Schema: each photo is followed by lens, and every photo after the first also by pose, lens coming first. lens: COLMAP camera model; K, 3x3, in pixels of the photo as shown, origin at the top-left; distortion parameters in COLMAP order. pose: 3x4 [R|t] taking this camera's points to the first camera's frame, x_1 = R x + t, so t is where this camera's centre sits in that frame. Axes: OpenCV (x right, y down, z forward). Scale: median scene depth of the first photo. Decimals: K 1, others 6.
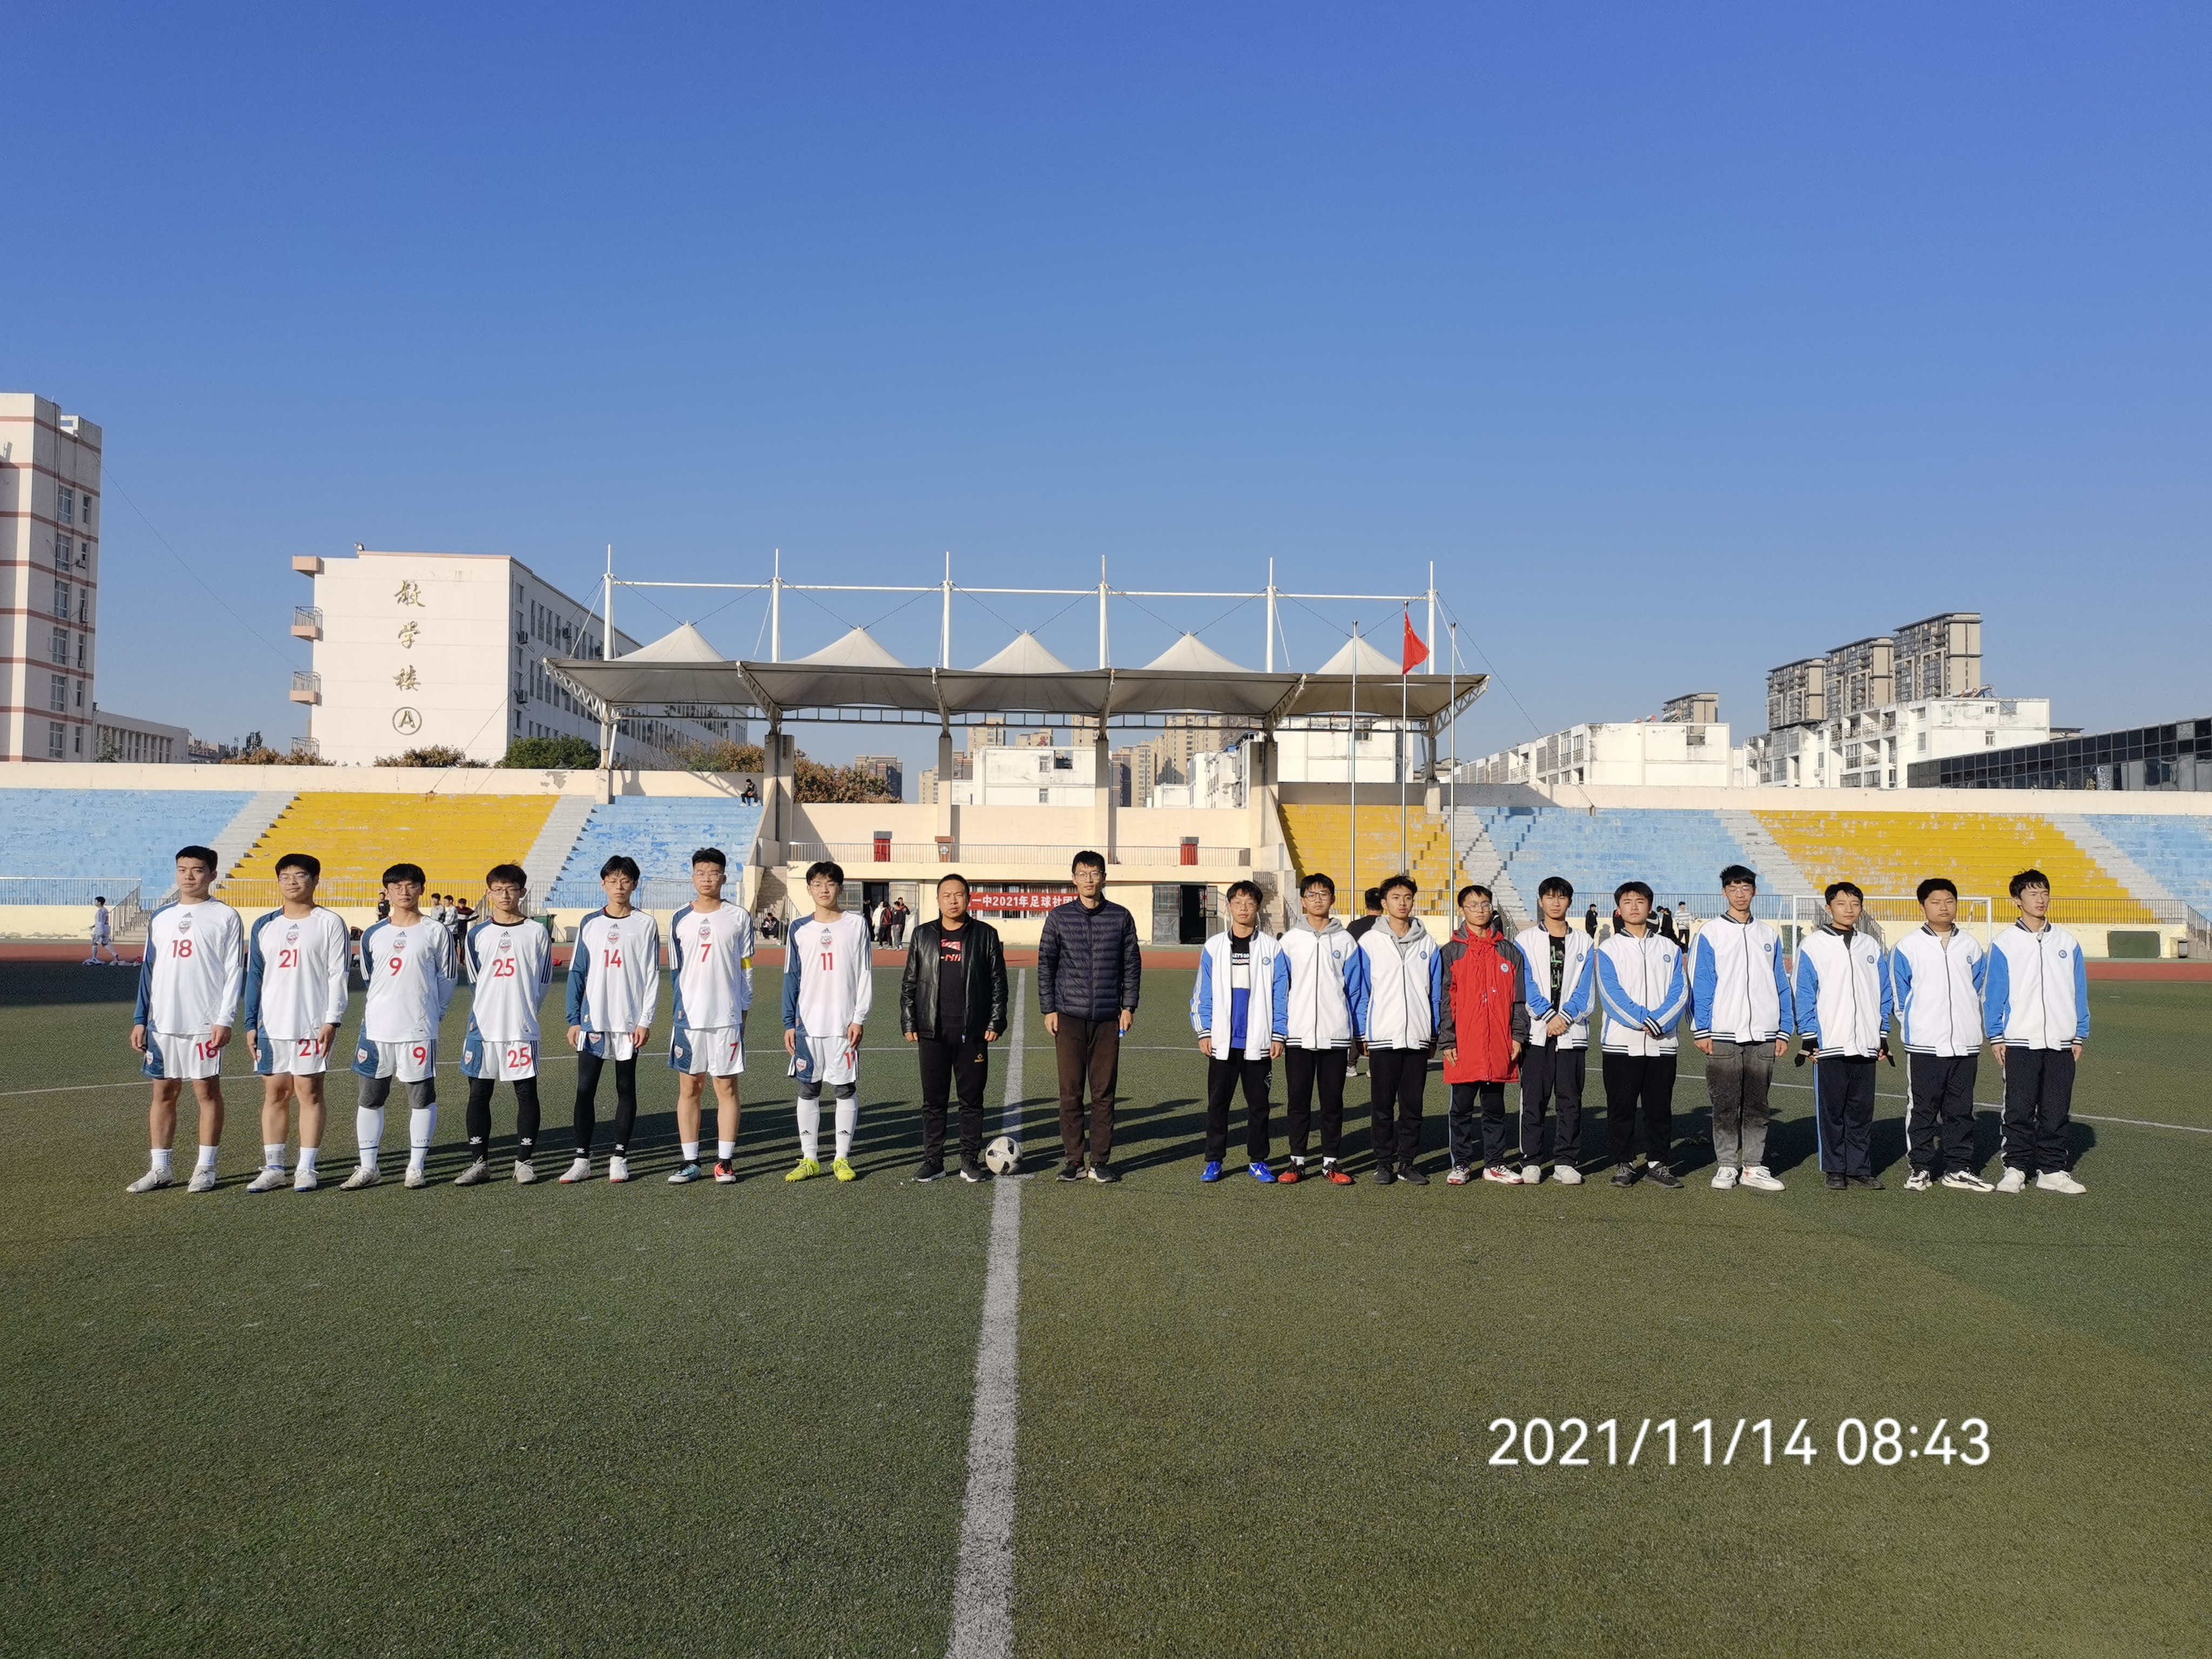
lens RADIAL K [[1734.7, 0, 1110.8], [0, 1734.7, 829.5], [0, 0, 1]] dist [0.036246, -0.015907]
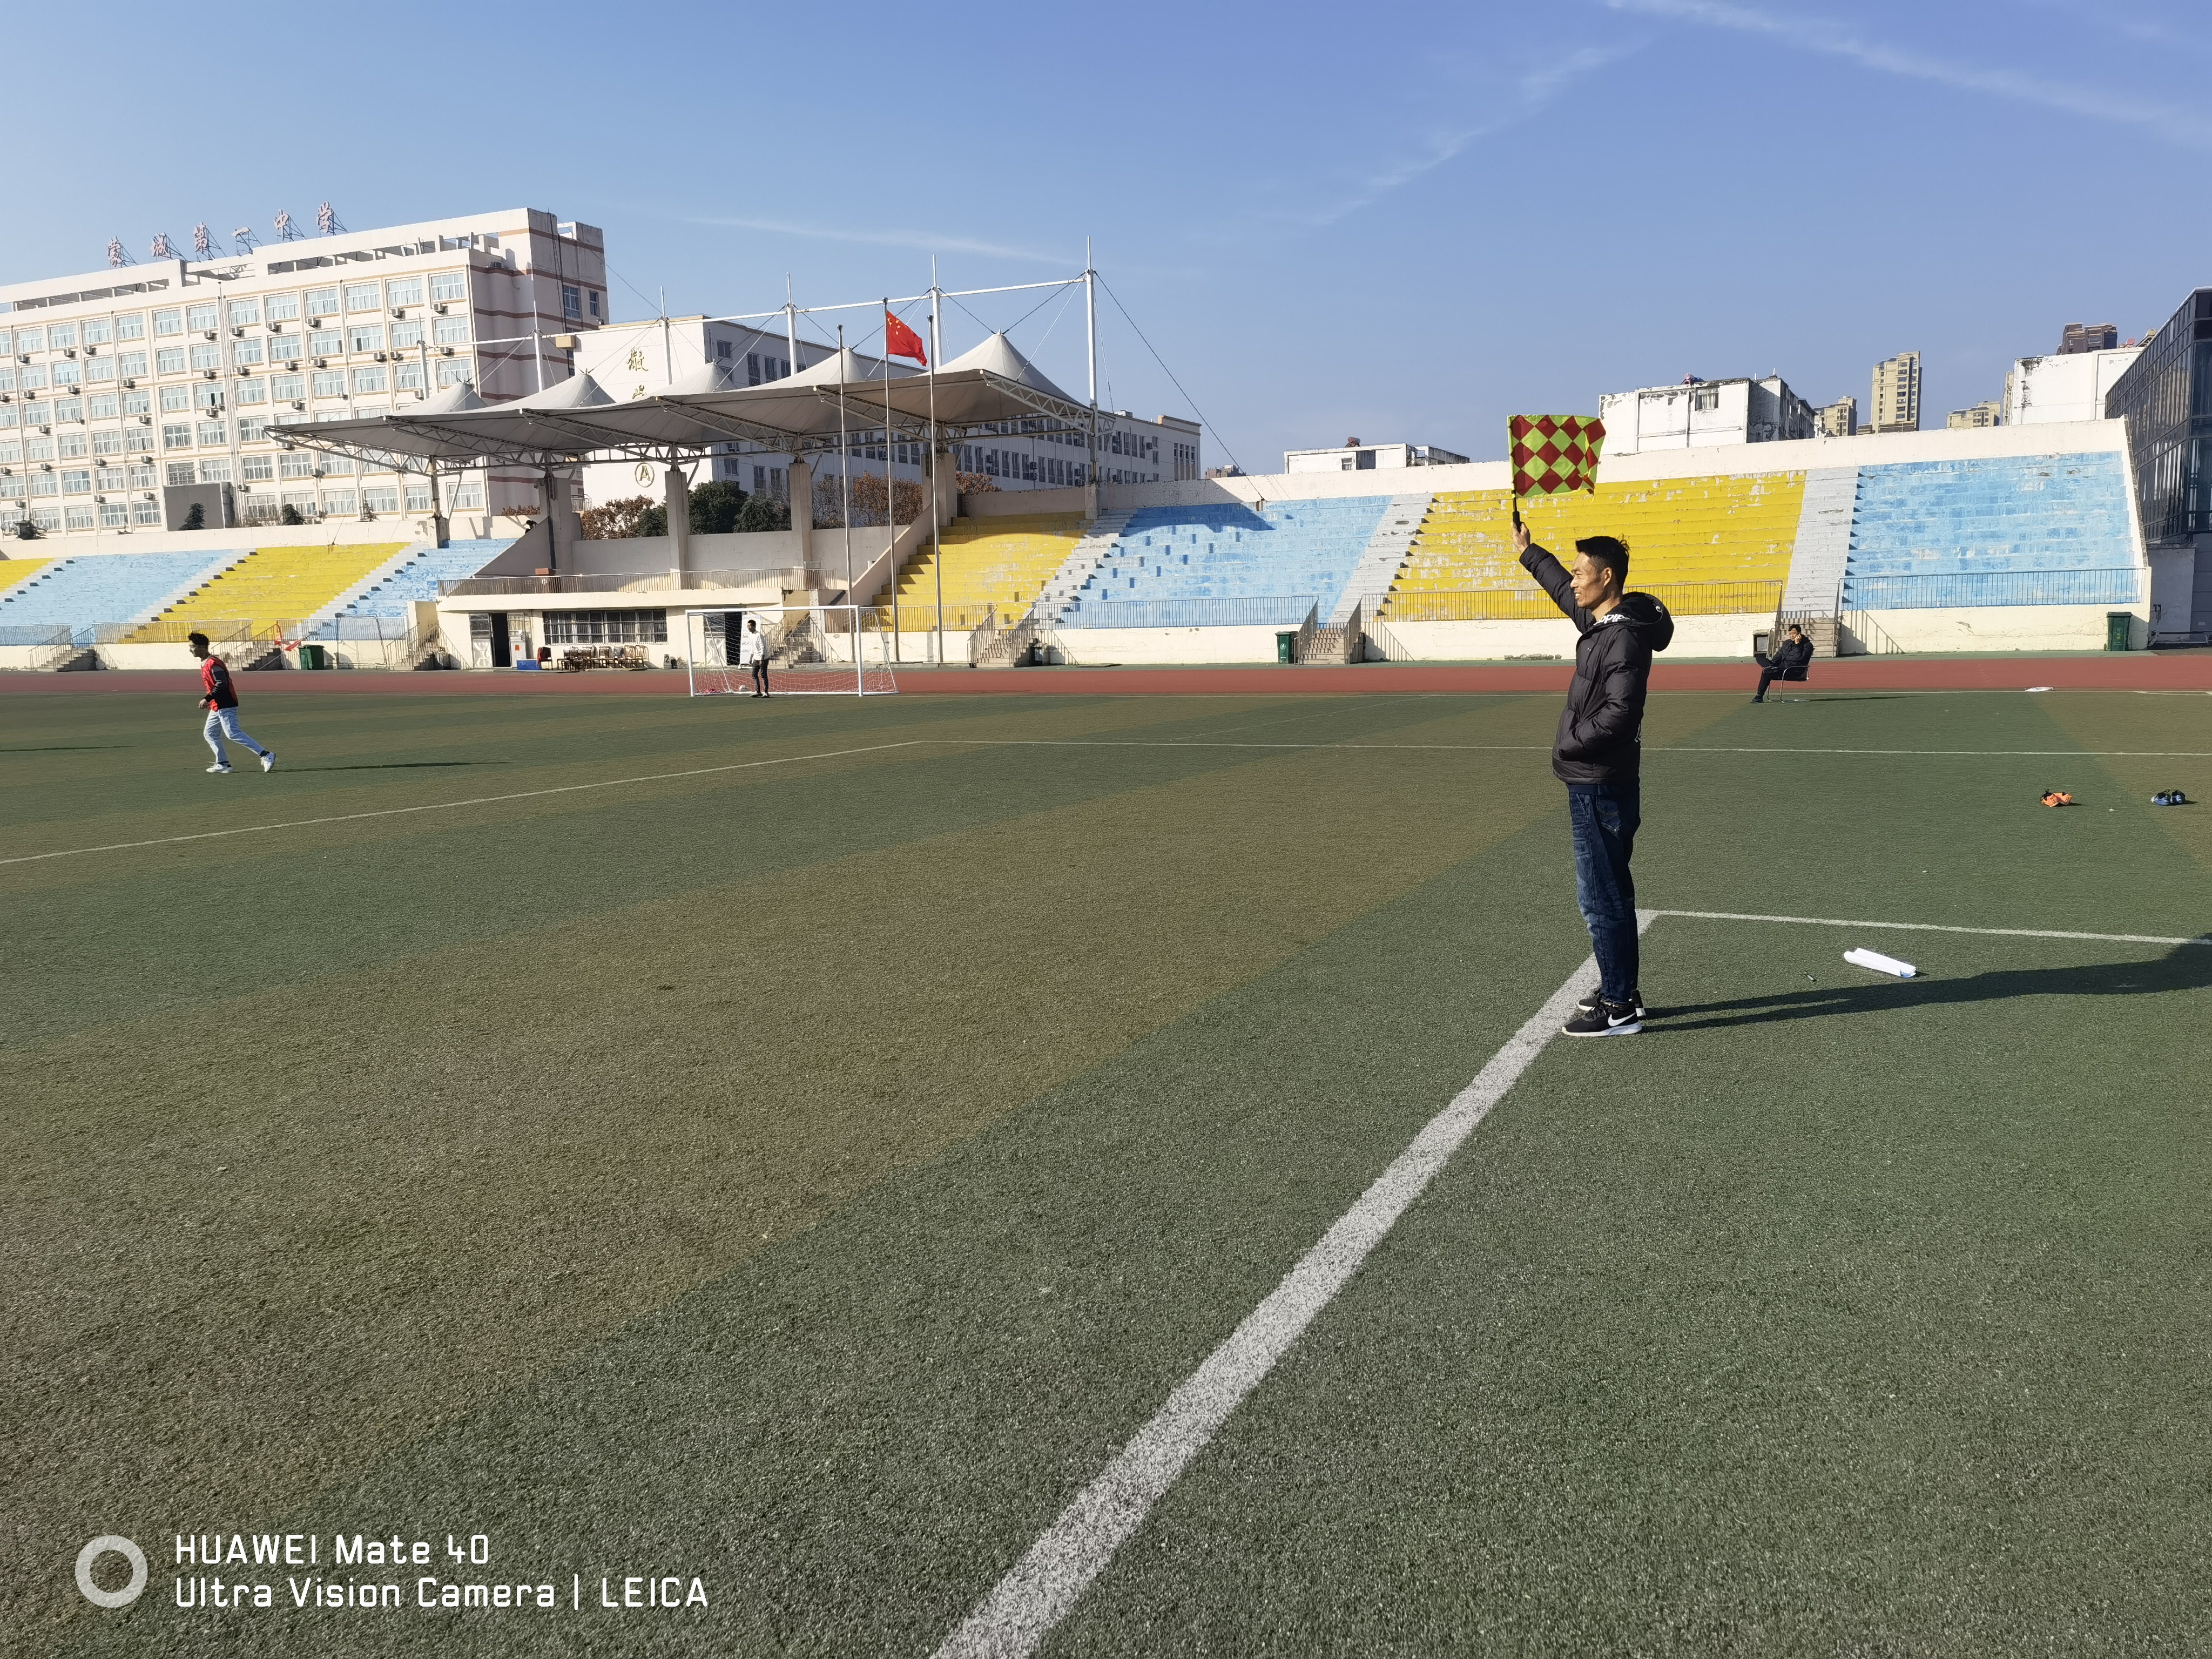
lens RADIAL K [[1734.7, 0, 1113.7], [0, 1734.7, 827.6], [0, 0, 1]] dist [0.036246, -0.015907]
pose [[0.886975, 0.021222, -0.461329, 0.274573], [0.055480, 0.986812, 0.152064, 0.004795], [0.458472, -0.160471, 0.874101, 0.087725]]
